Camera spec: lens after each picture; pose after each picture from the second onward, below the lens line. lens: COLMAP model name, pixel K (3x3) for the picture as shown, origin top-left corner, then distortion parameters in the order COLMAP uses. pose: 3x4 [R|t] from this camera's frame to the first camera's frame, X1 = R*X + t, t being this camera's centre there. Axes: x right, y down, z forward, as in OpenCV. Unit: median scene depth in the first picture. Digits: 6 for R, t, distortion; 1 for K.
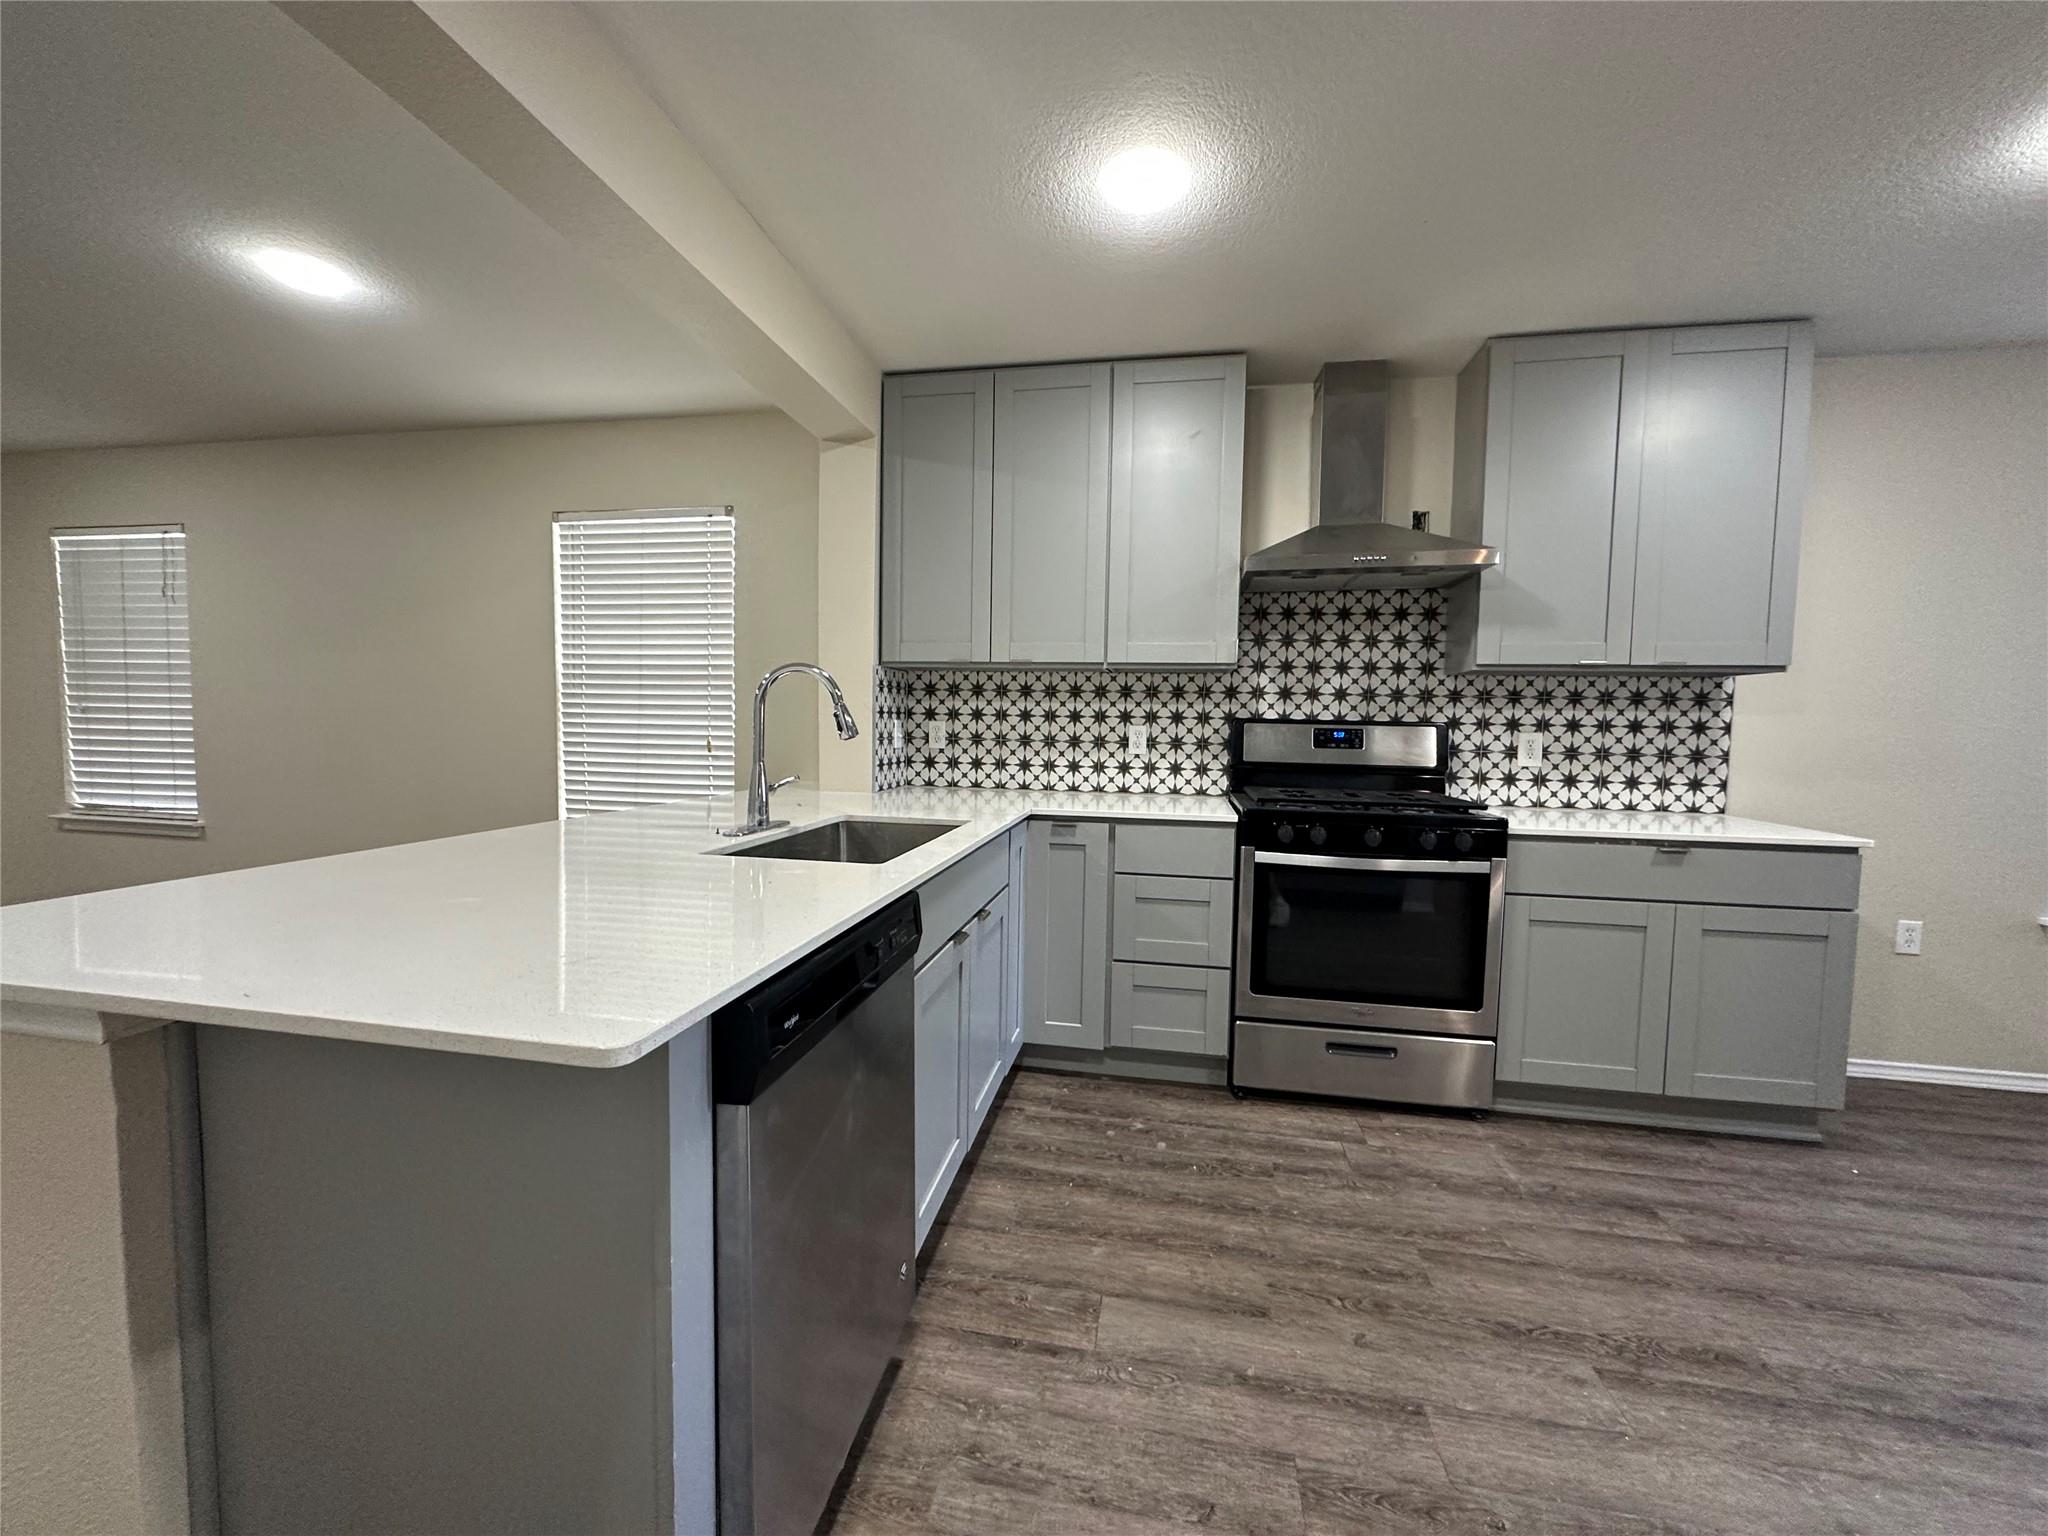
lens RADIAL K [[815.2, 0, 1021.2], [0, 815.2, 768.5], [0, 0, 1]] dist [-0.006084, 0.002381]
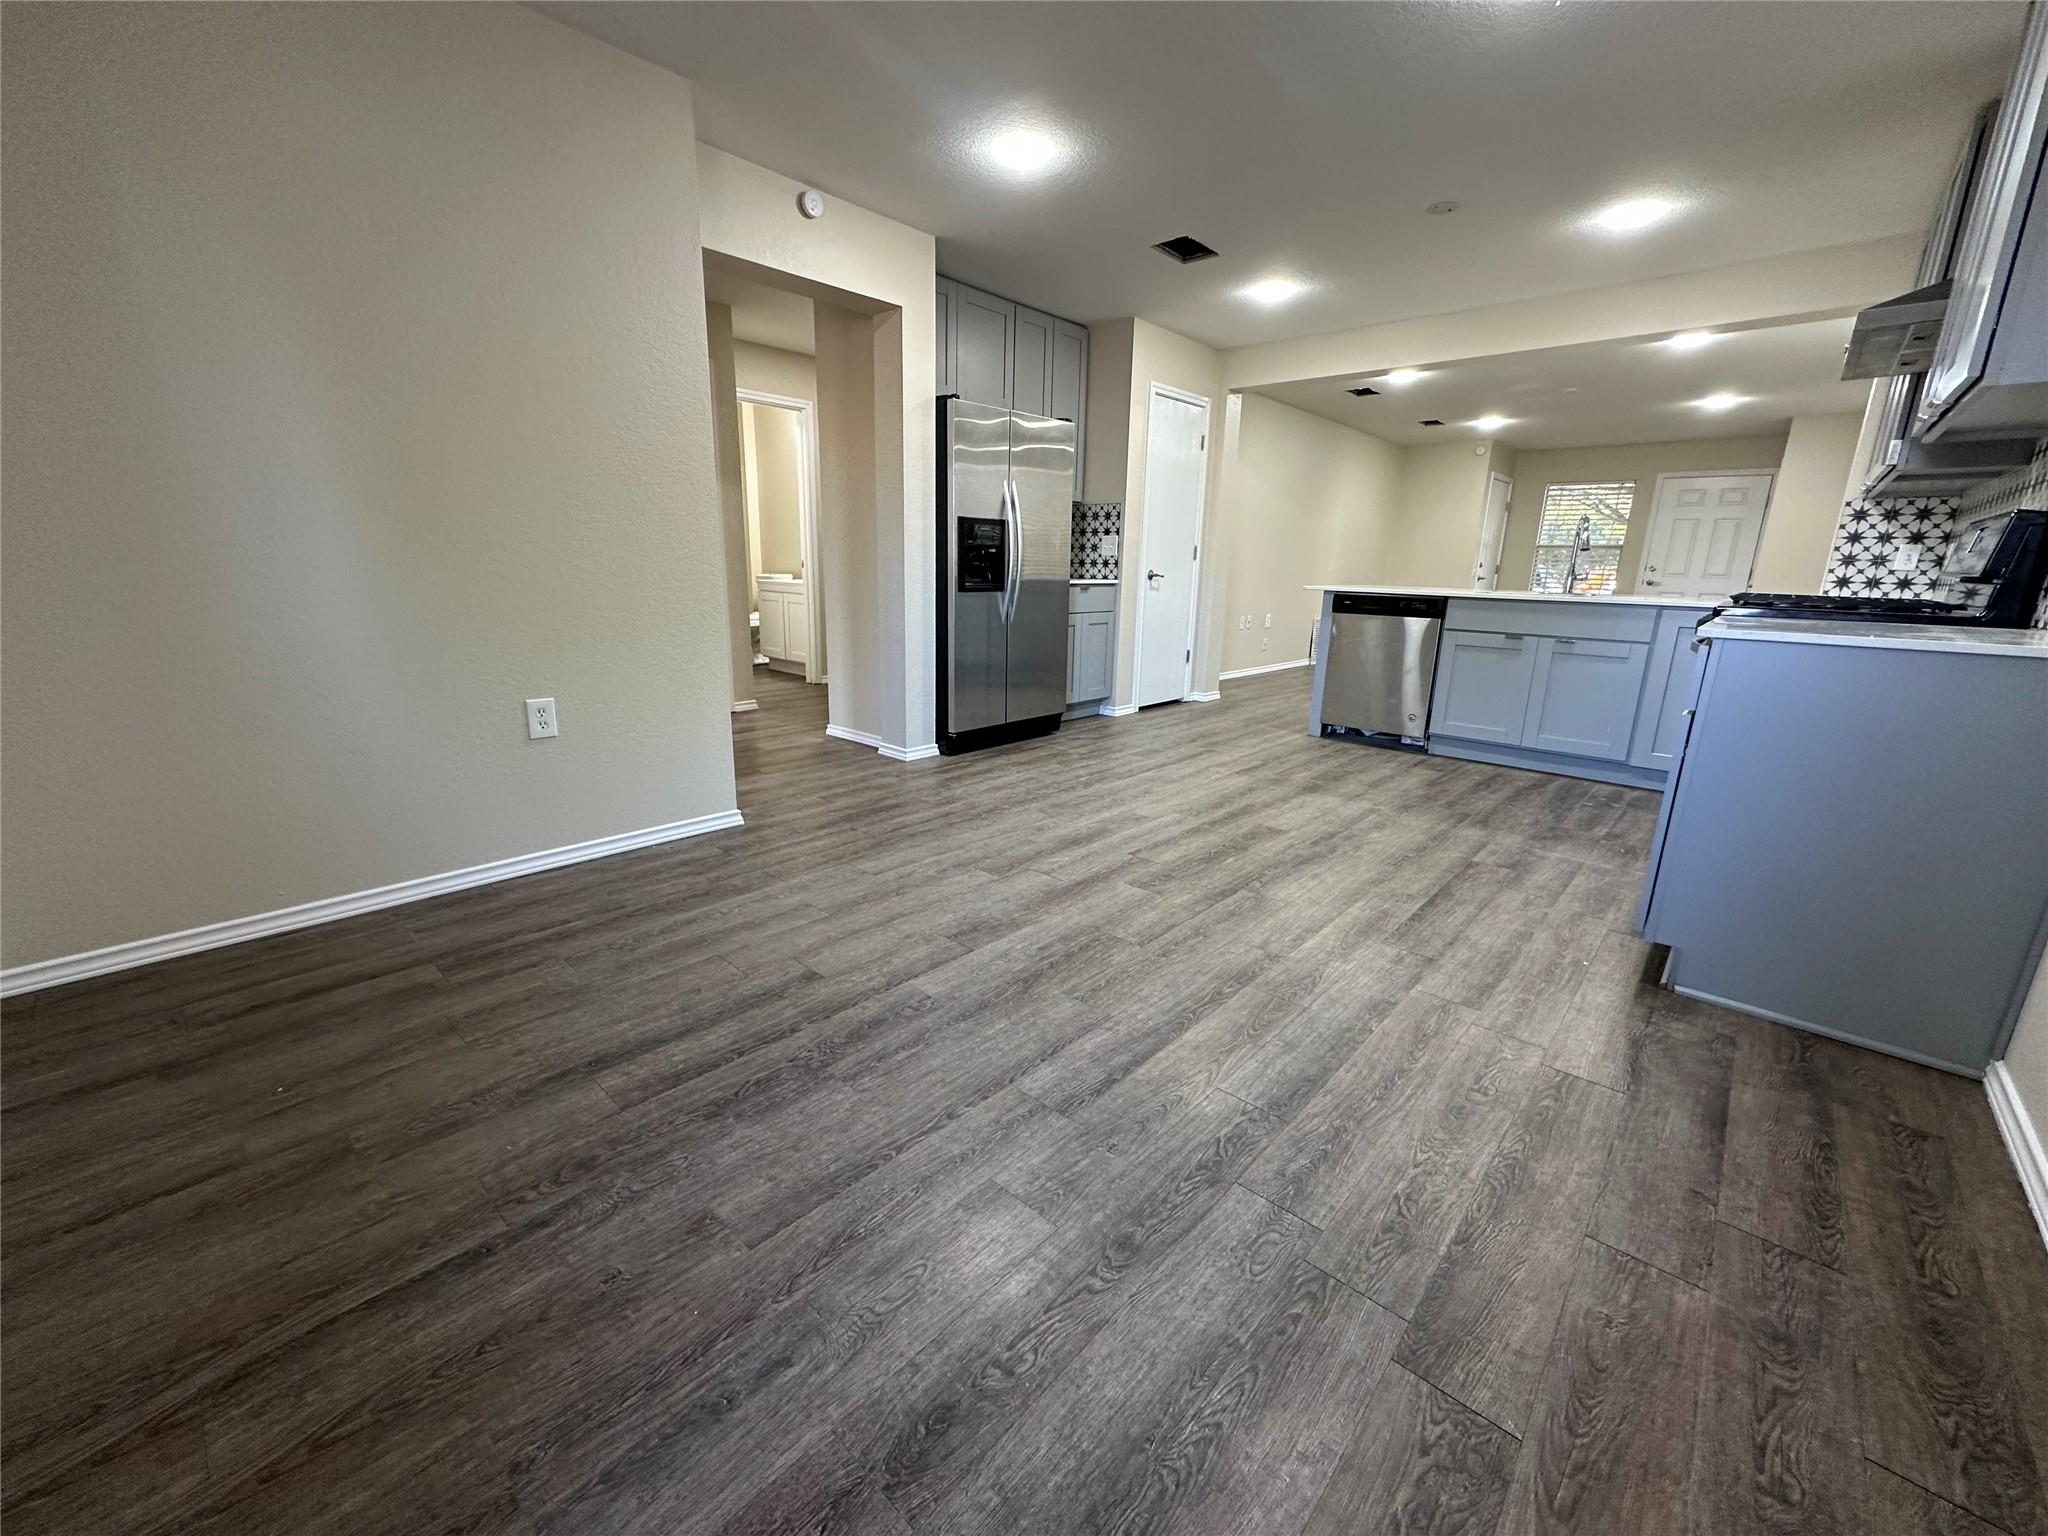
lens RADIAL K [[815.2, 0, 1021.2], [0, 815.2, 768.5], [0, 0, 1]] dist [-0.006084, 0.002381]
pose [[-0.526855, 0.181681, -0.830311, 1.549615], [-0.084767, 0.960786, 0.264018, 0.047834], [0.845718, 0.209482, -0.490794, 0.611886]]
